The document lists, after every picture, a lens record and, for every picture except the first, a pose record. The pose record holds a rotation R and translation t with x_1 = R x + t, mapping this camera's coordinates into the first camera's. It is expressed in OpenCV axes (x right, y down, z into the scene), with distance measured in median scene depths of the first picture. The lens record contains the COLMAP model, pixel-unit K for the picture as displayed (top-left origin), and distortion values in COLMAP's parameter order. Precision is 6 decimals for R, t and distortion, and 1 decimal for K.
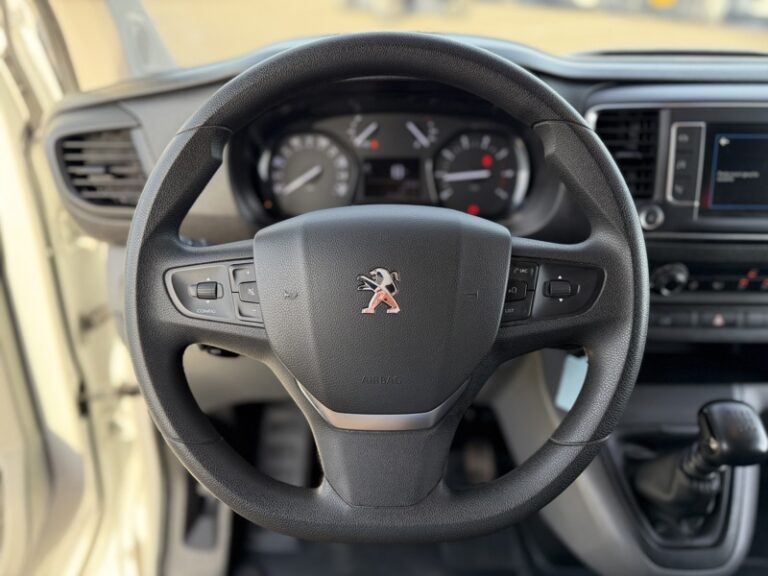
lens RADIAL K [[587.2, 0, 392.9], [0, 587.2, 285.2], [0, 0, 1]] dist [-0.002676, 0.005514]
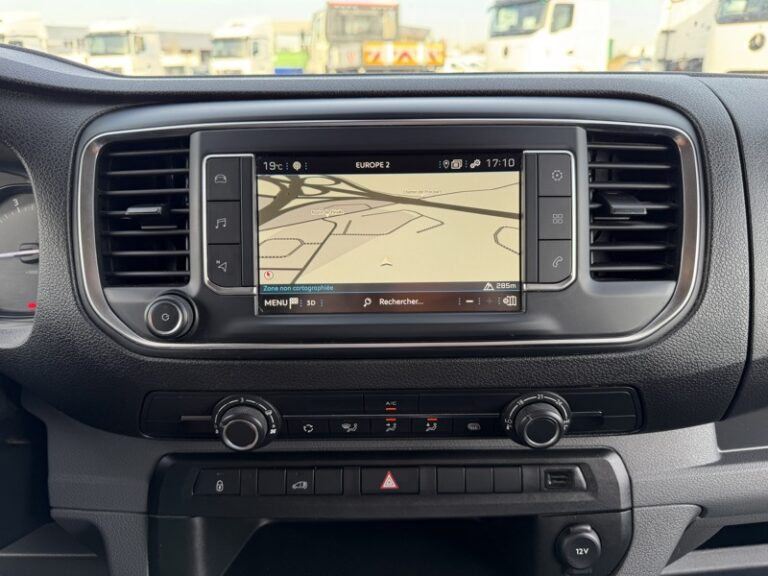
lens RADIAL K [[587.2, 0, 392.9], [0, 587.2, 285.2], [0, 0, 1]] dist [-0.002676, 0.005514]
pose [[0.999932, -0.010990, -0.003872, 0.603212], [0.010232, 0.987165, -0.159376, -0.047818], [0.005574, 0.159326, 0.987210, 0.405147]]
